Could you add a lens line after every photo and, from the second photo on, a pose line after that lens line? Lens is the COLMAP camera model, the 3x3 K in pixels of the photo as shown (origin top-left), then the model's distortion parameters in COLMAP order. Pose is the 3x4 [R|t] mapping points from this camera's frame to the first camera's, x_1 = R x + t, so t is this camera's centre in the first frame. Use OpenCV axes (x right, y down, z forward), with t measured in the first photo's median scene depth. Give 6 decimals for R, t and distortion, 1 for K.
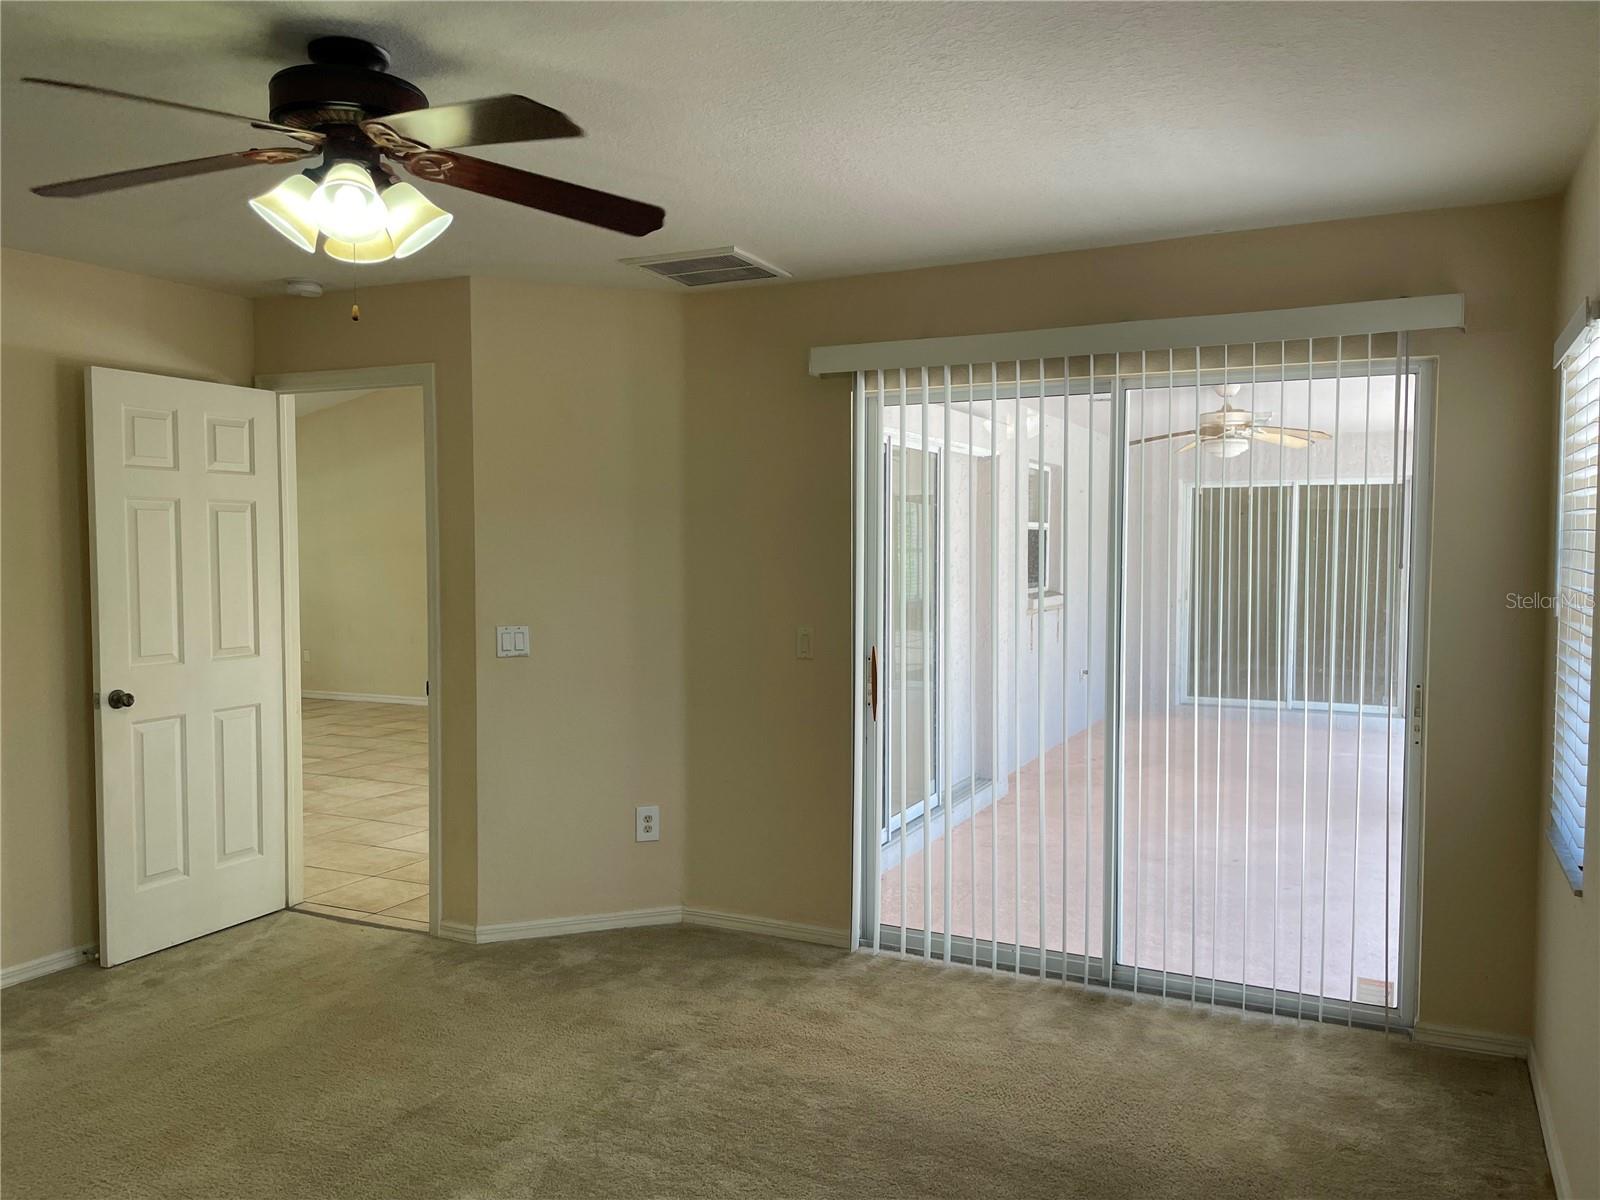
lens RADIAL K [[1225.9, 0, 805.1], [0, 1225.9, 615.6], [0, 0, 1]] dist [0.117926, -0.167617]
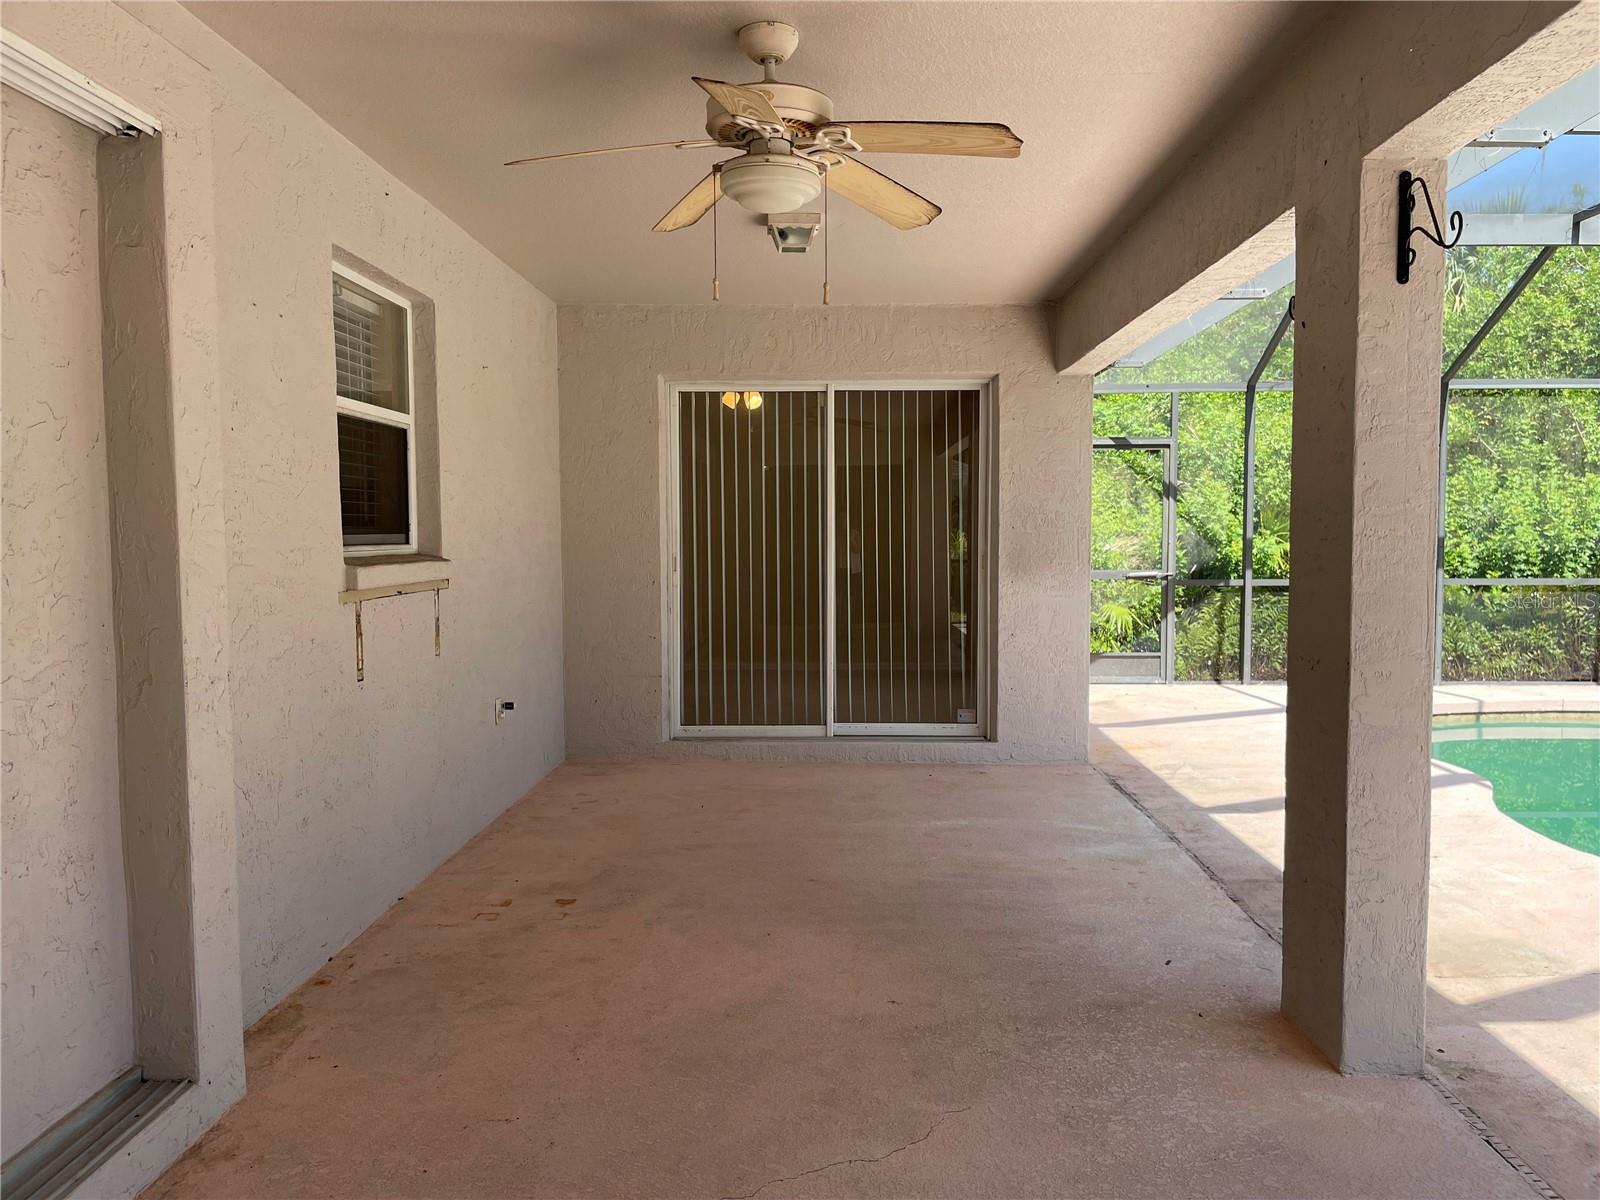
lens RADIAL K [[1225.9, 0, 805.1], [0, 1225.9, 615.6], [0, 0, 1]] dist [0.117926, -0.167617]
pose [[0.916673, -0.027173, 0.398714, 0.126665], [0.020064, 0.999557, 0.021991, -0.002094], [-0.399135, -0.012159, 0.916812, 0.425807]]
